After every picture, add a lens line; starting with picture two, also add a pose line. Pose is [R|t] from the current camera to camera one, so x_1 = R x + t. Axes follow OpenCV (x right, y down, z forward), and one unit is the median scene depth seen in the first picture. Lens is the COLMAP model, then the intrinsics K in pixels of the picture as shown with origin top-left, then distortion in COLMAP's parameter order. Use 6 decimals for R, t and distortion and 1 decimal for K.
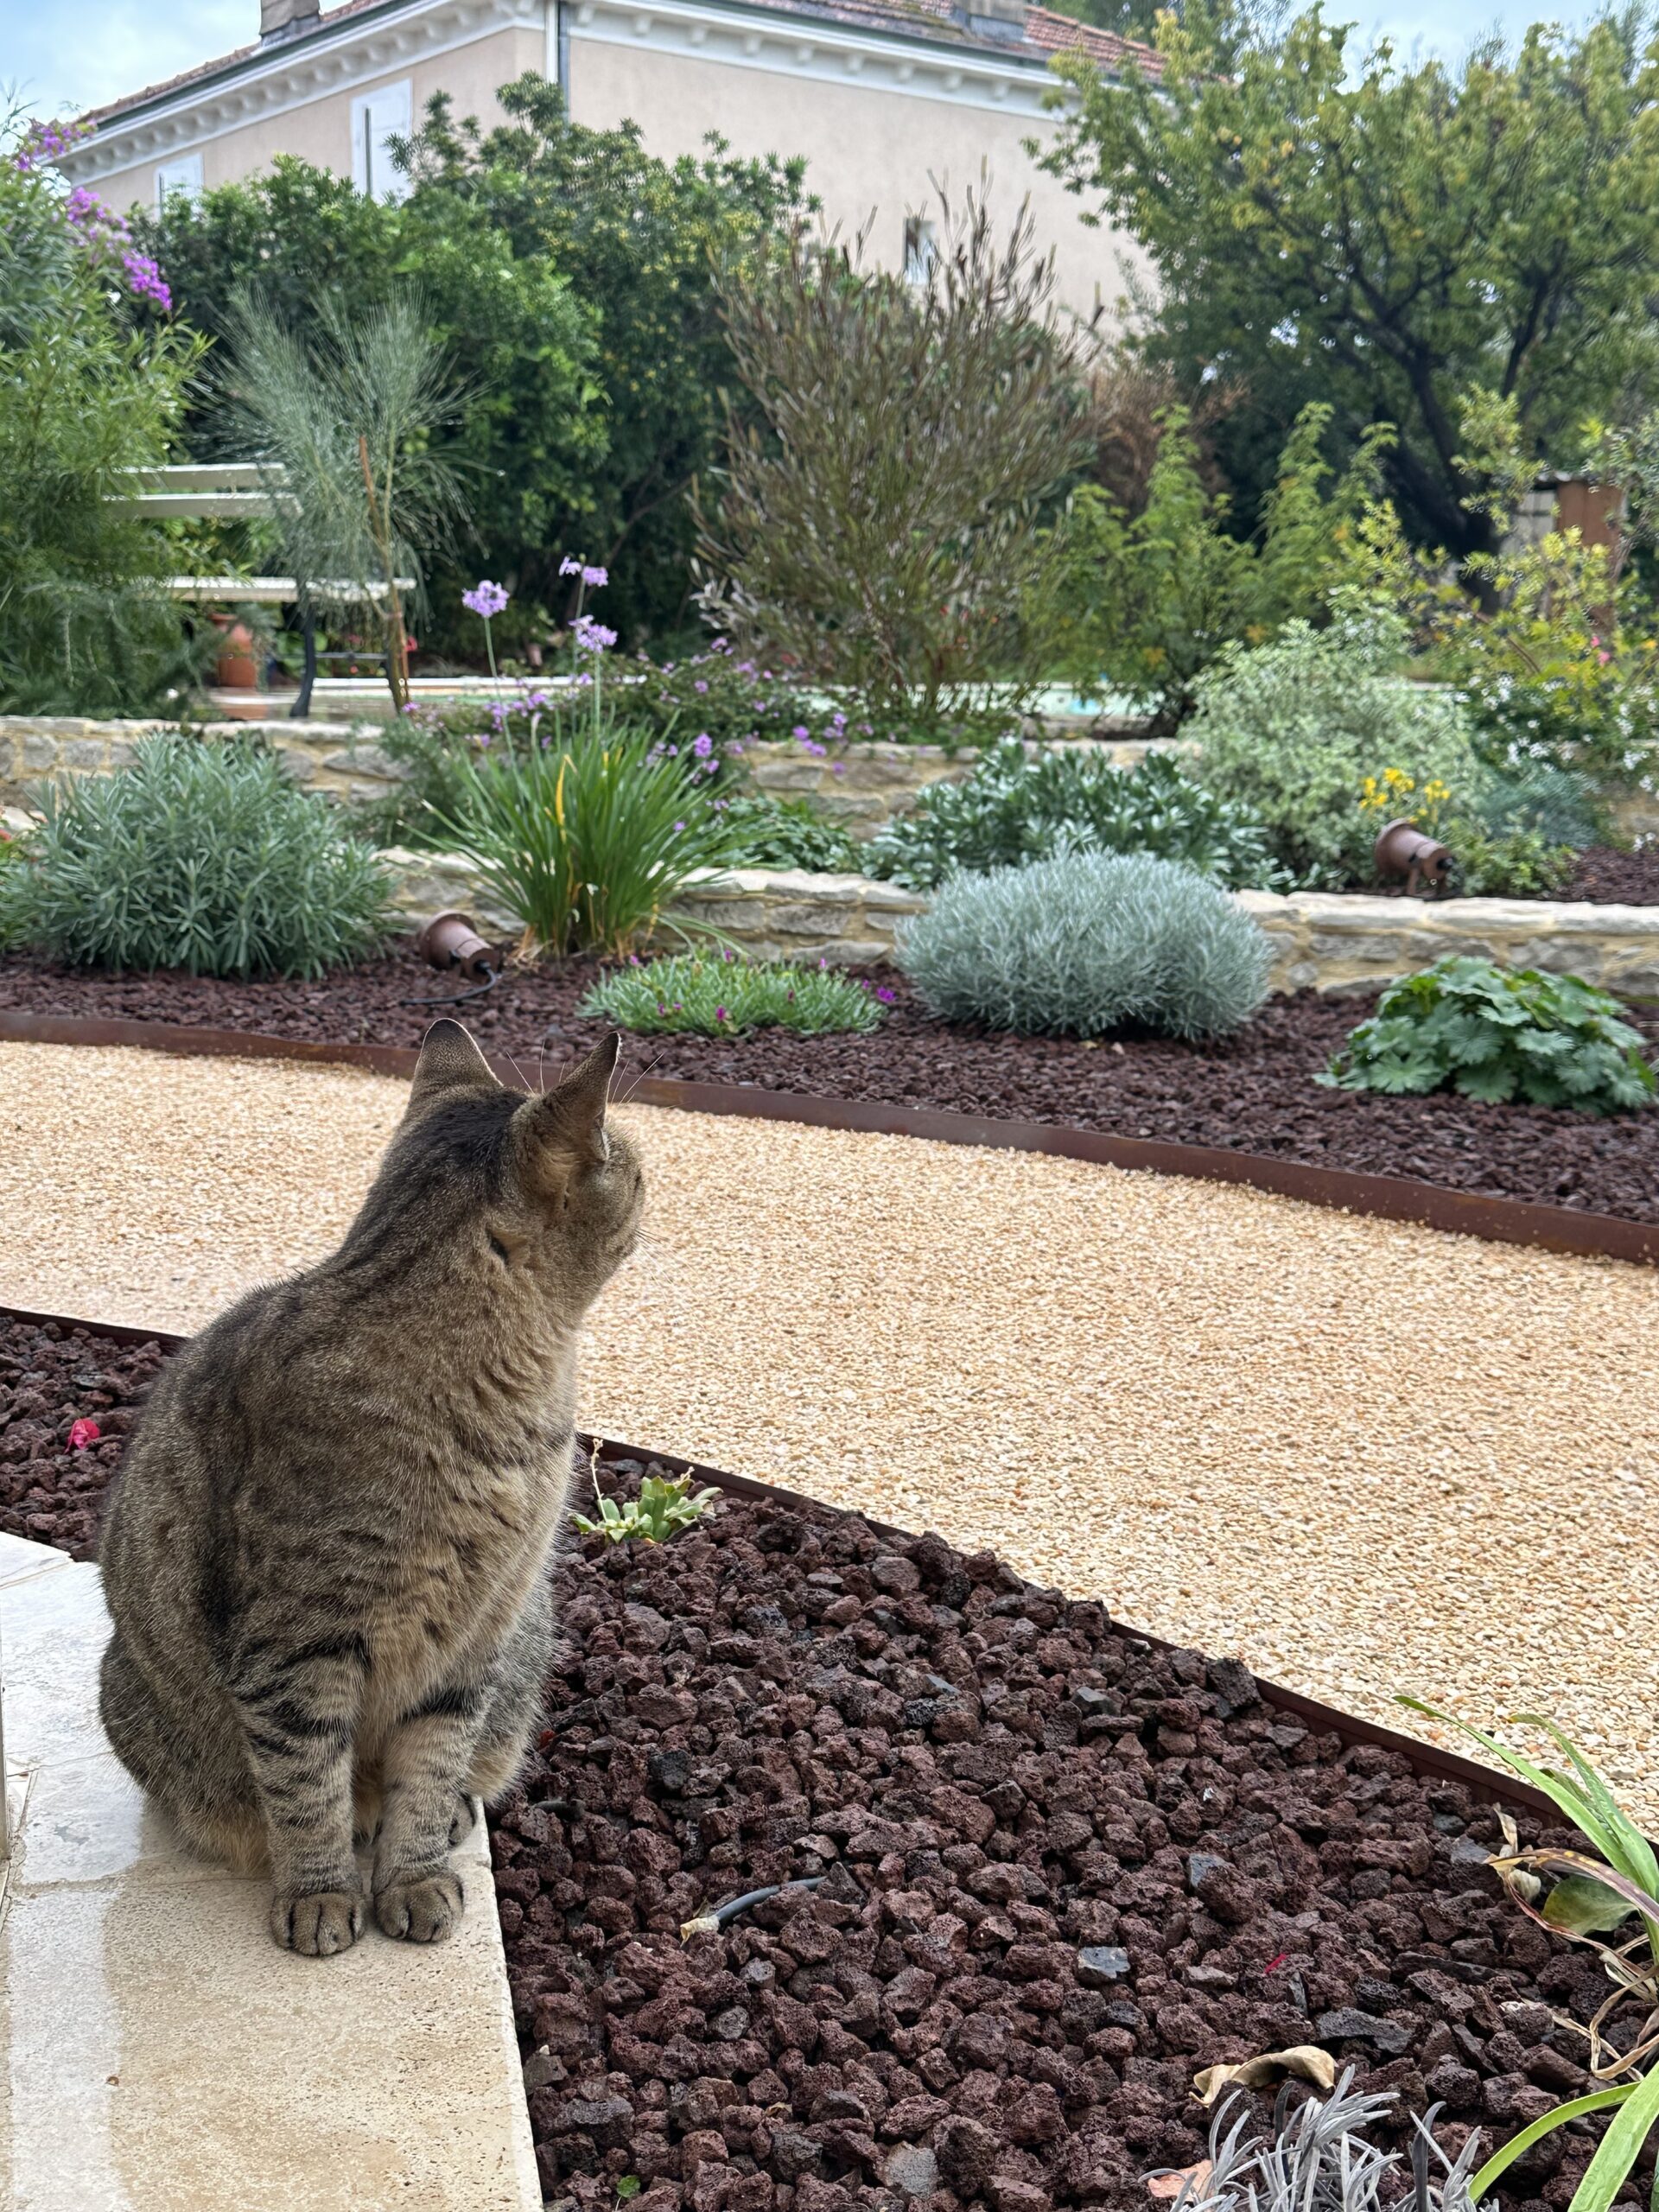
lens RADIAL K [[2558.3, 0, 840.3], [0, 2558.3, 1103.3], [0, 0, 1]] dist [0.070504, 0.000000]
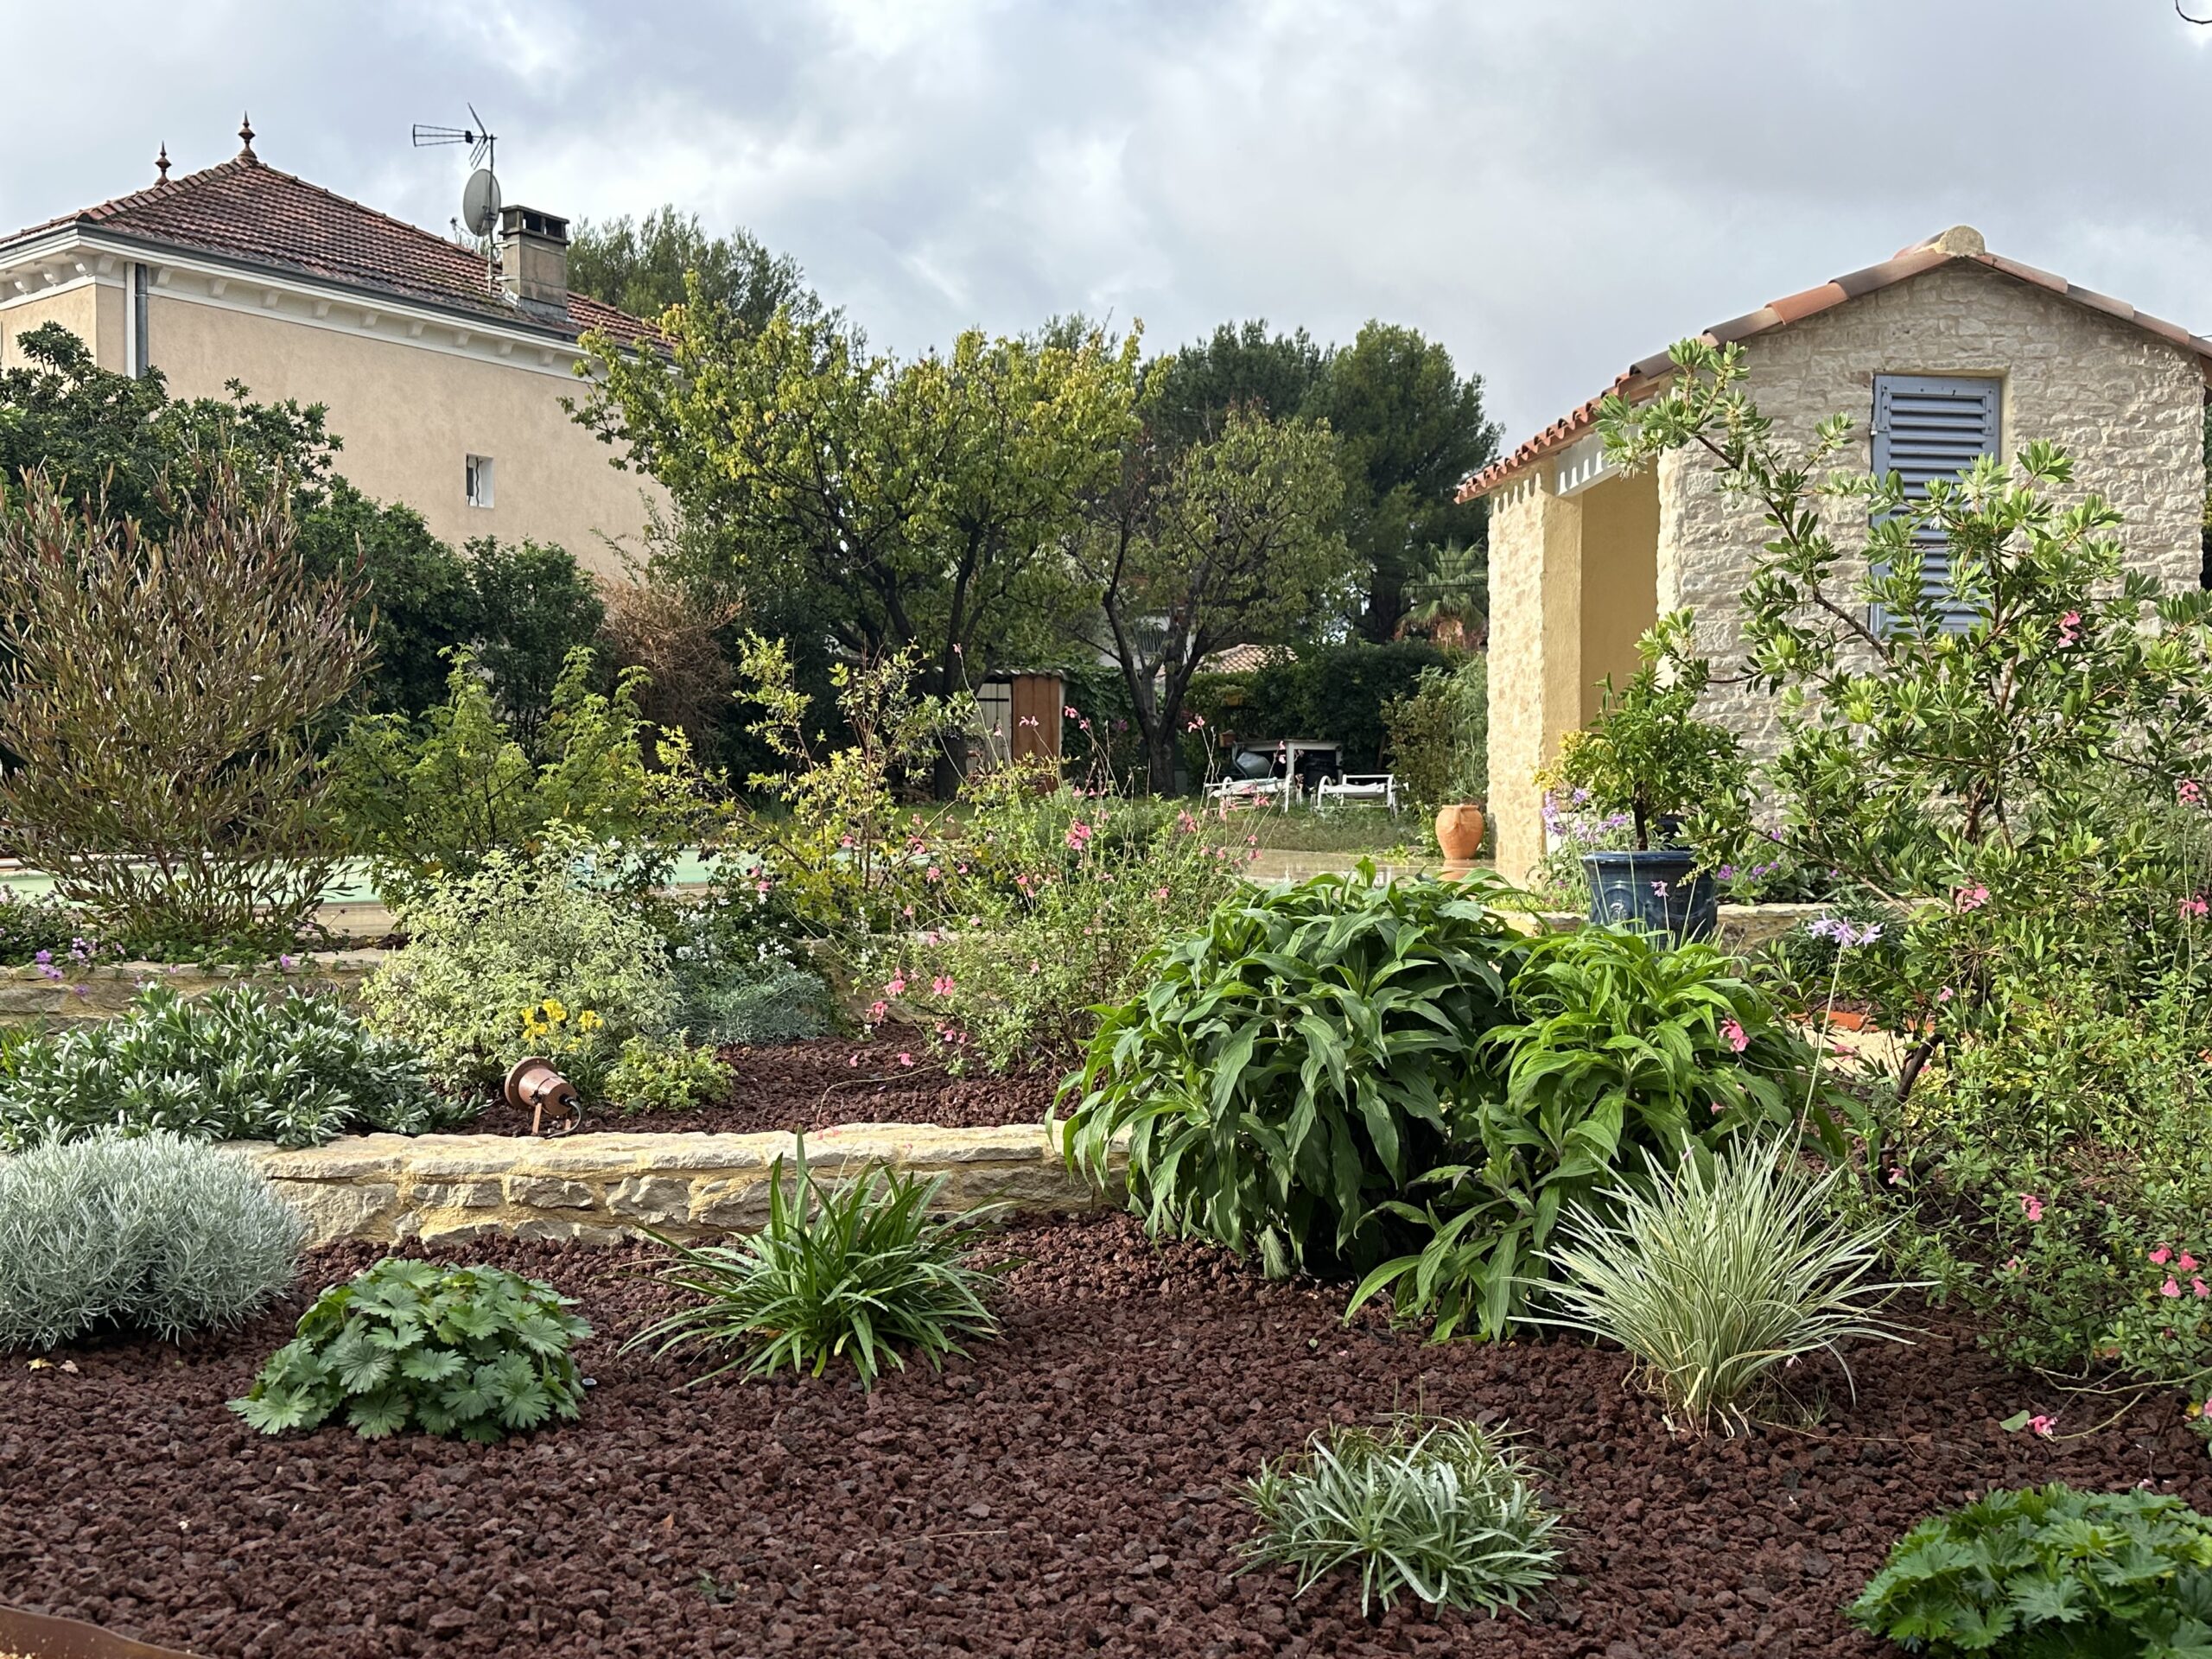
lens RADIAL K [[2082.6, 0, 1142.9], [0, 2082.6, 846.9], [0, 0, 1]] dist [0.033349, 0.000000]
pose [[0.954110, -0.016902, 0.298980, 0.062288], [0.060840, 0.988524, -0.138269, -0.019049], [-0.293212, 0.150113, 0.944189, 0.034665]]
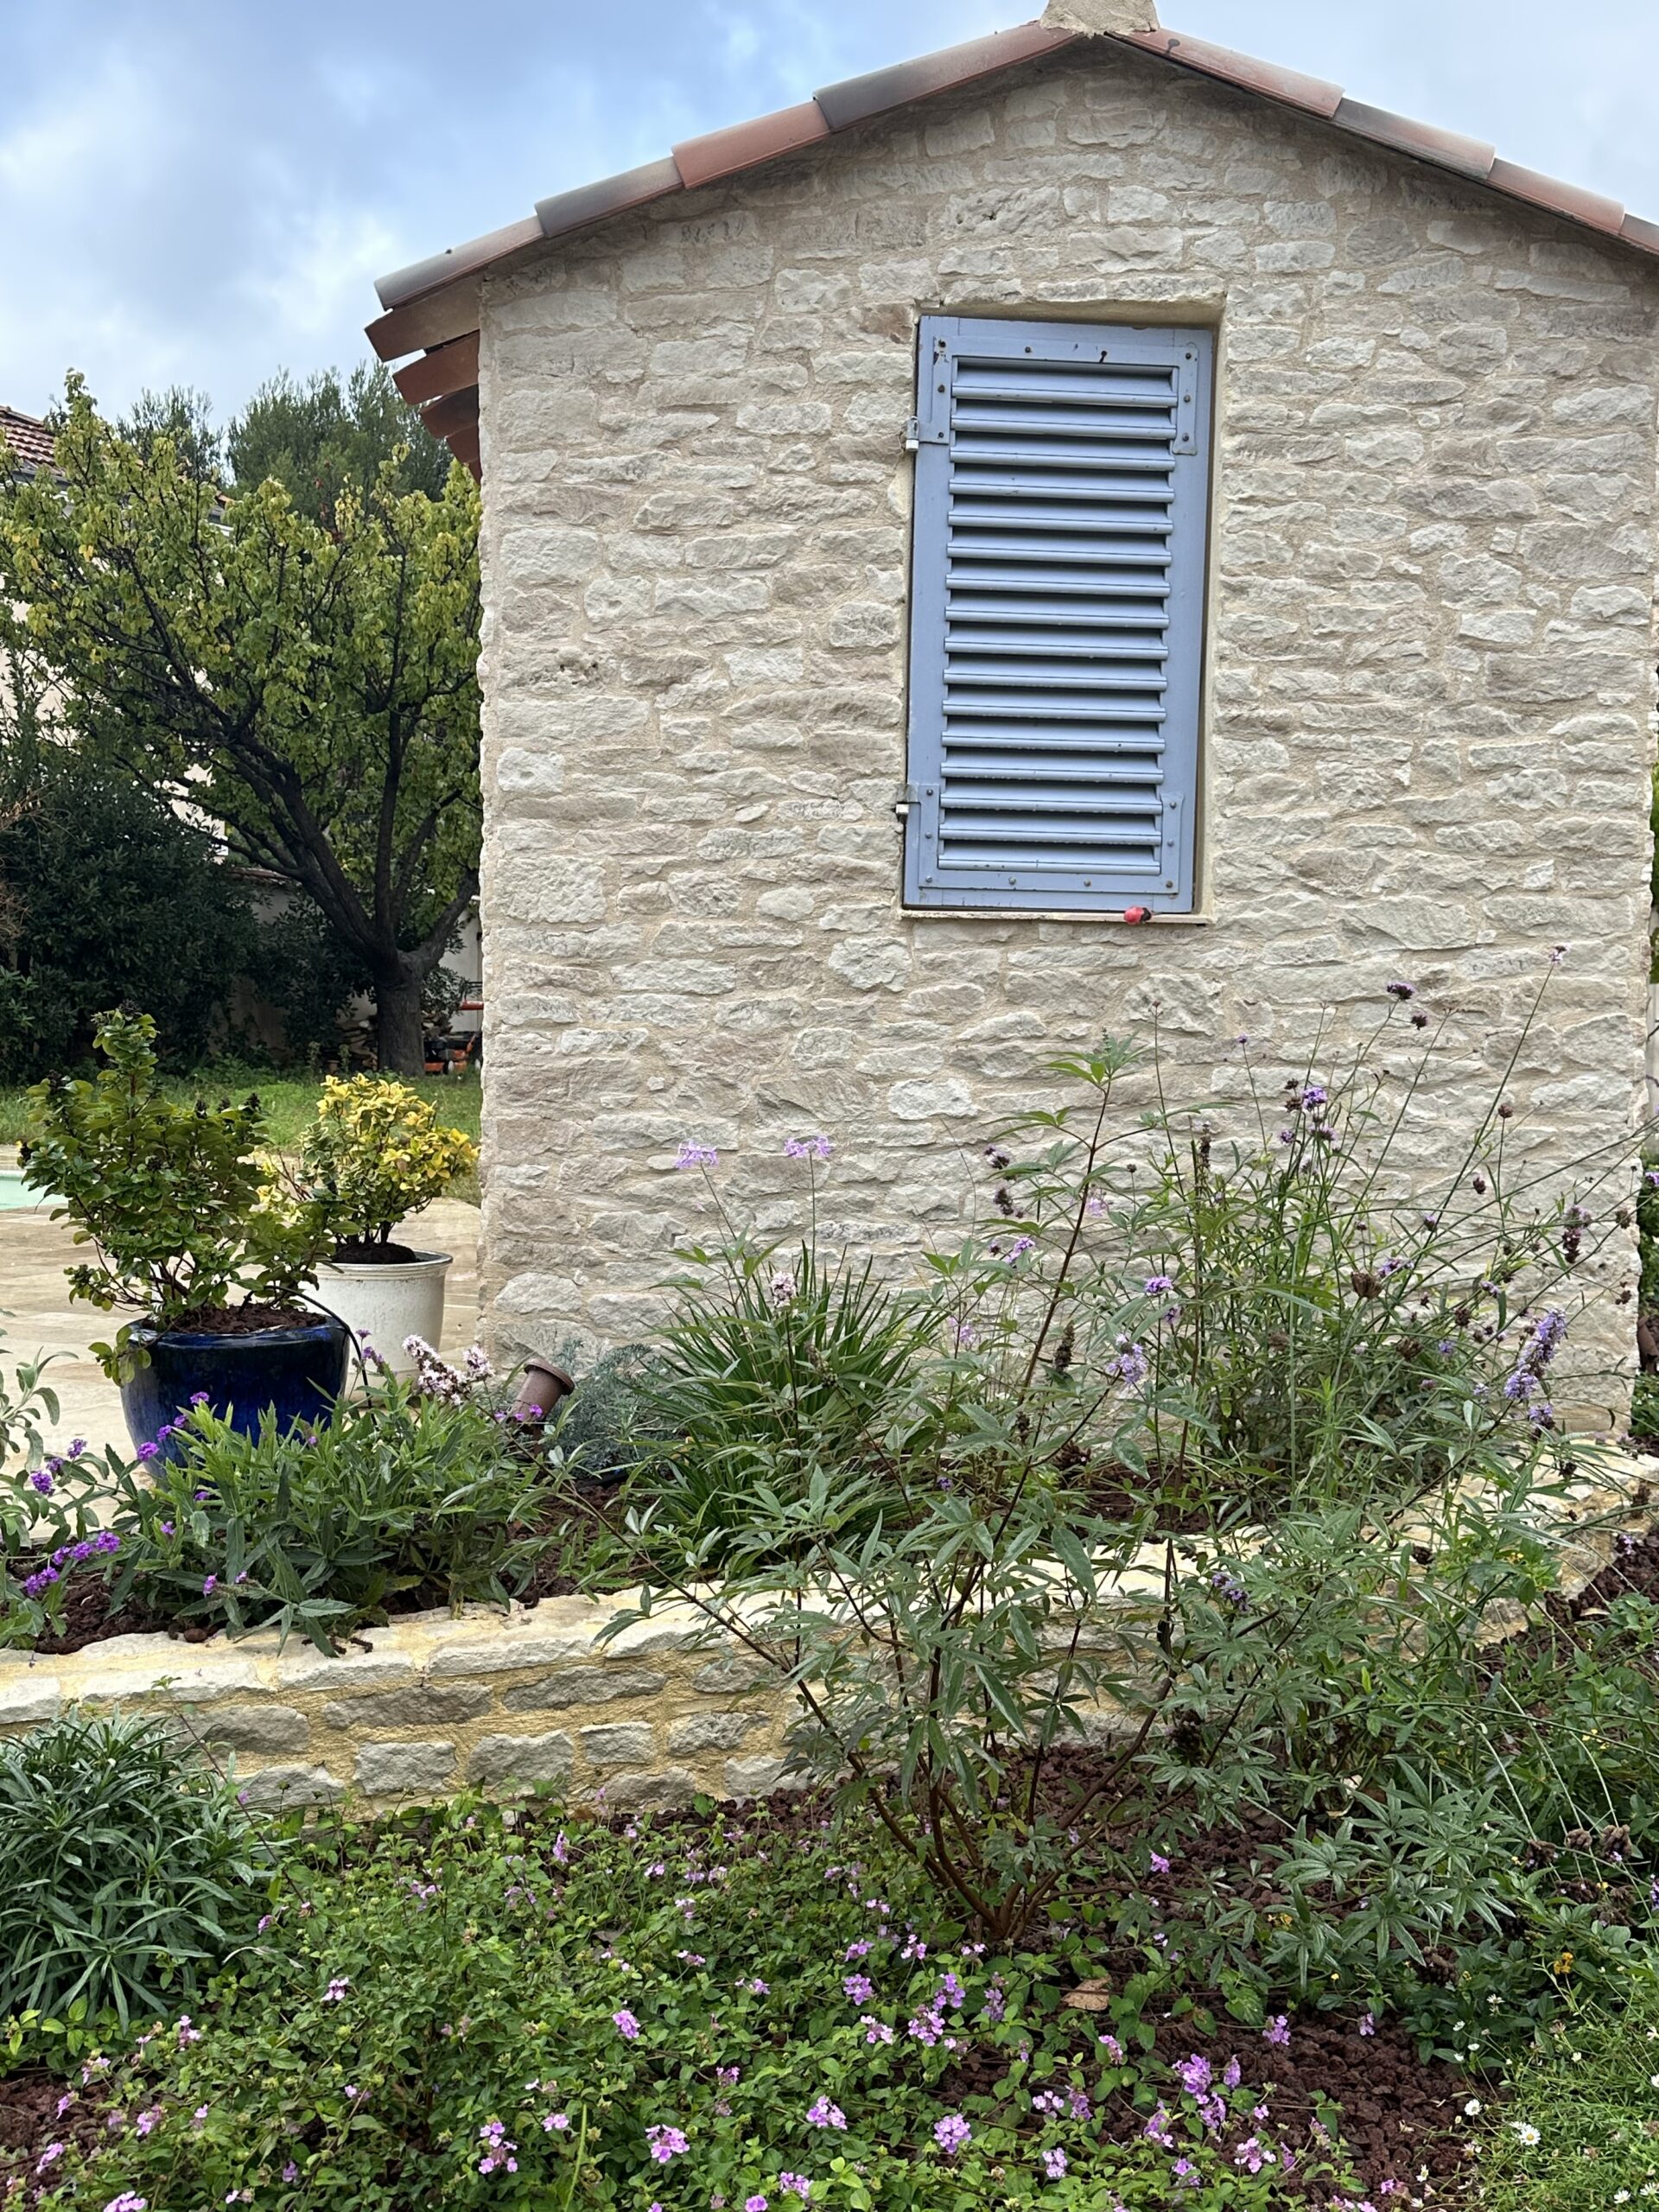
lens RADIAL K [[2228.0, 0, 834.0], [0, 2228.0, 1108.3], [0, 0, 1]] dist [0.051142, 0.000000]
pose [[0.975977, -0.003608, 0.217842, 0.393983], [0.029368, 0.992916, -0.115130, -0.093467], [-0.215884, 0.118762, 0.969170, 0.270490]]
